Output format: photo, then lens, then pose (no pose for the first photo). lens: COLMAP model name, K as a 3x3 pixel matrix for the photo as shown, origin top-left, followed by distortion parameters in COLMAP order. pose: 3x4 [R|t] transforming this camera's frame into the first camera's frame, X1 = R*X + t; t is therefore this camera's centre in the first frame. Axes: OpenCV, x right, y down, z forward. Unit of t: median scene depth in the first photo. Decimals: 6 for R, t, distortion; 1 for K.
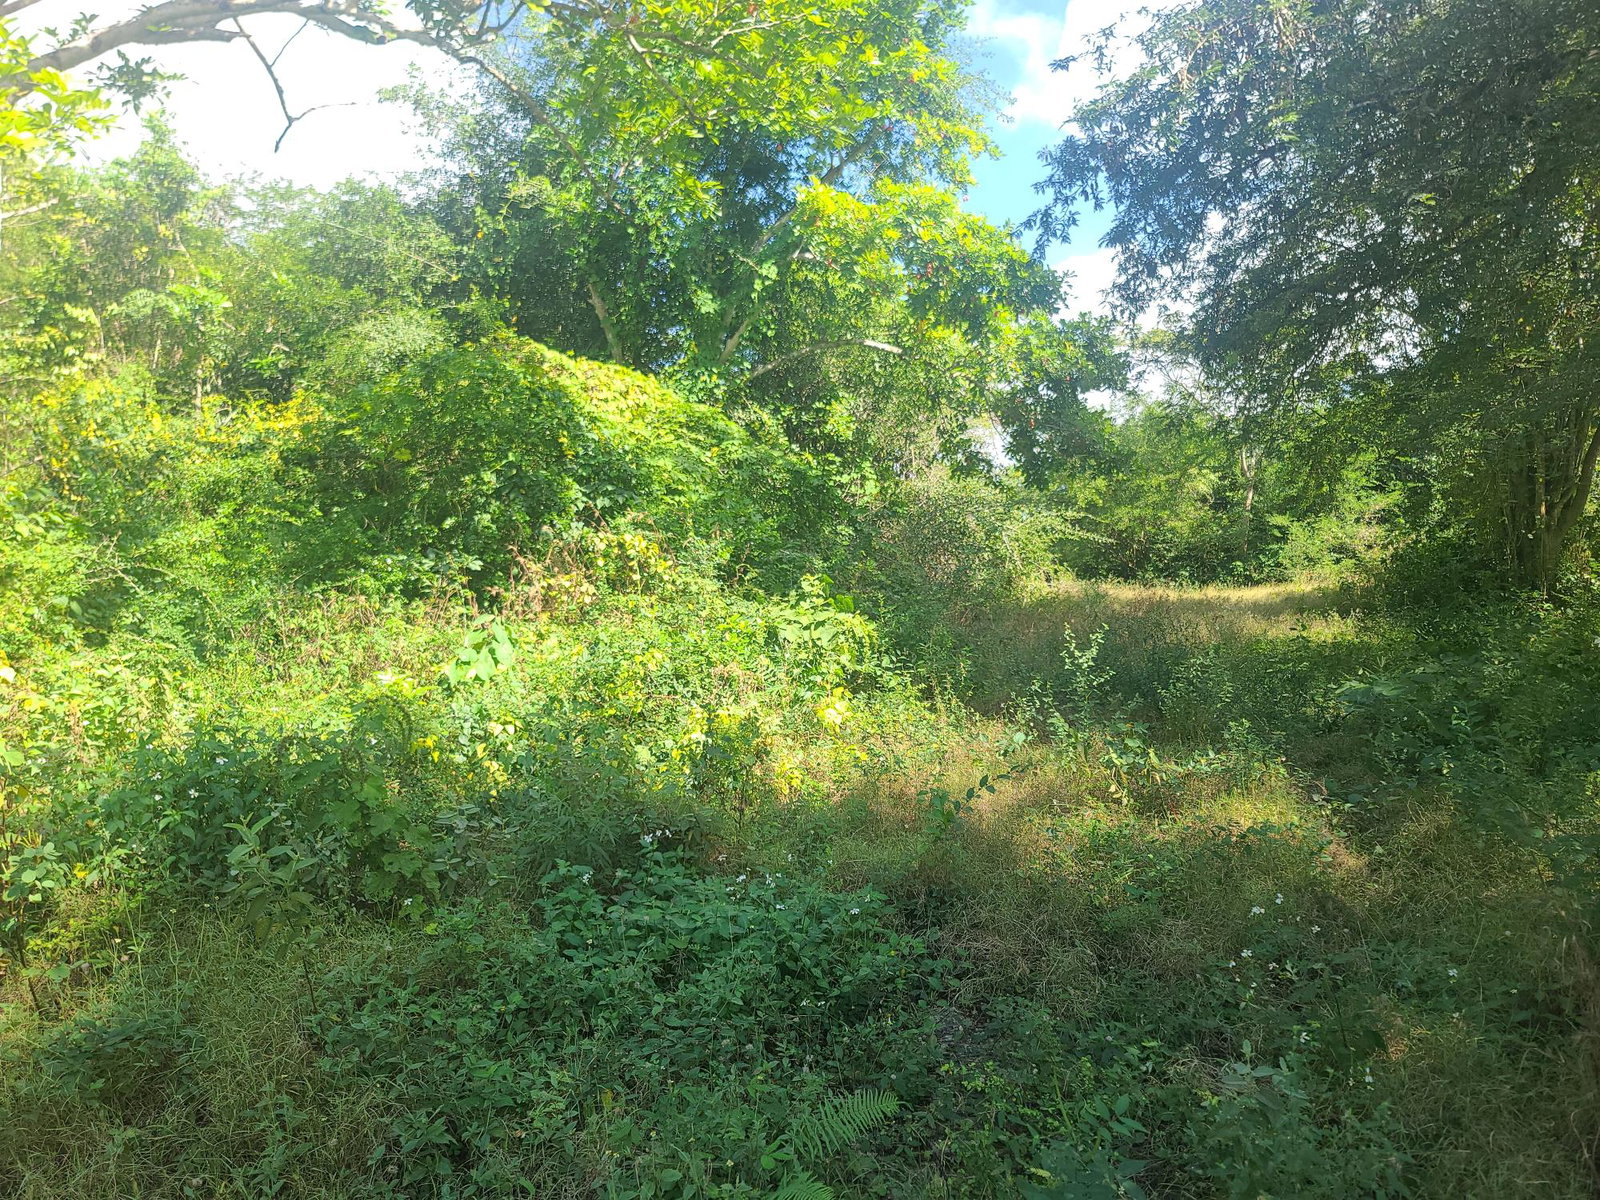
lens RADIAL K [[1215.6, 0, 800.0], [0, 1215.6, 600.0], [0, 0, 1]] dist [0.051486, -0.003816]
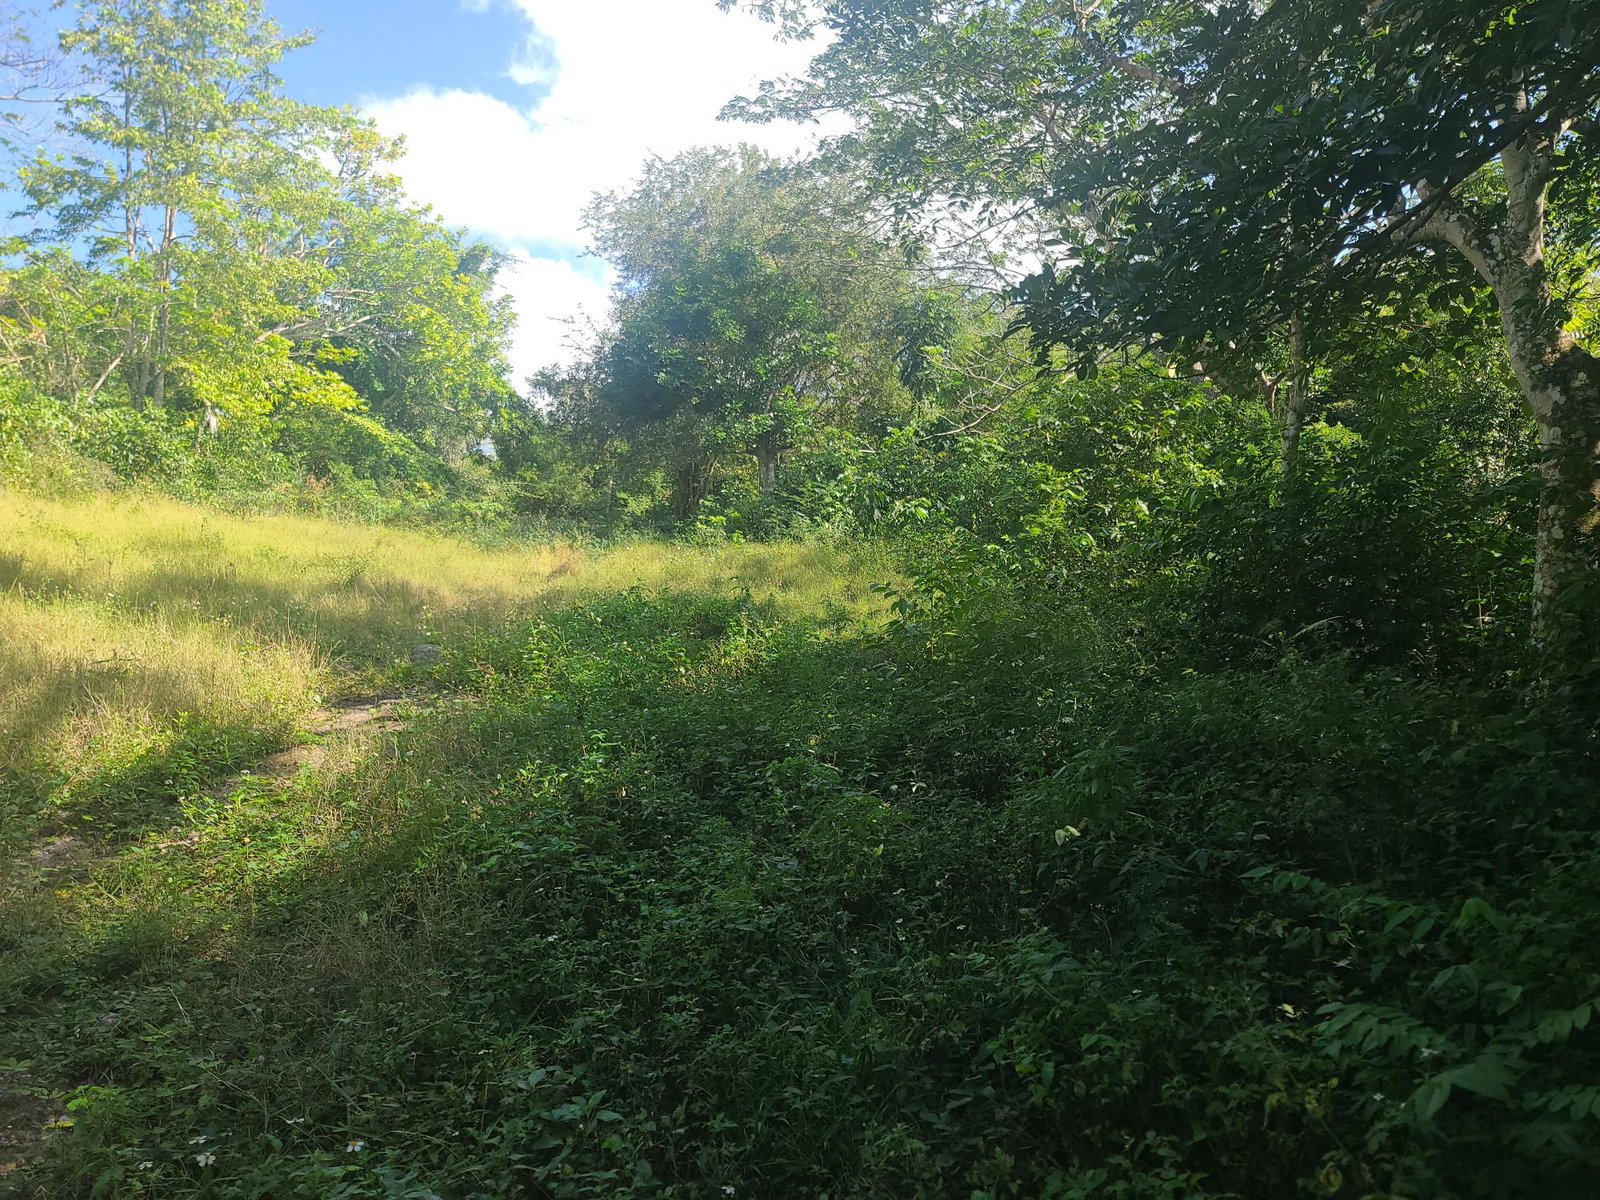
lens RADIAL K [[1215.6, 0, 800.0], [0, 1215.6, 600.0], [0, 0, 1]] dist [0.051486, -0.003816]
pose [[0.886782, 0.036638, 0.460734, -0.386767], [-0.050049, 0.998603, 0.016921, 0.087274], [-0.459470, -0.038065, 0.887377, -1.371261]]
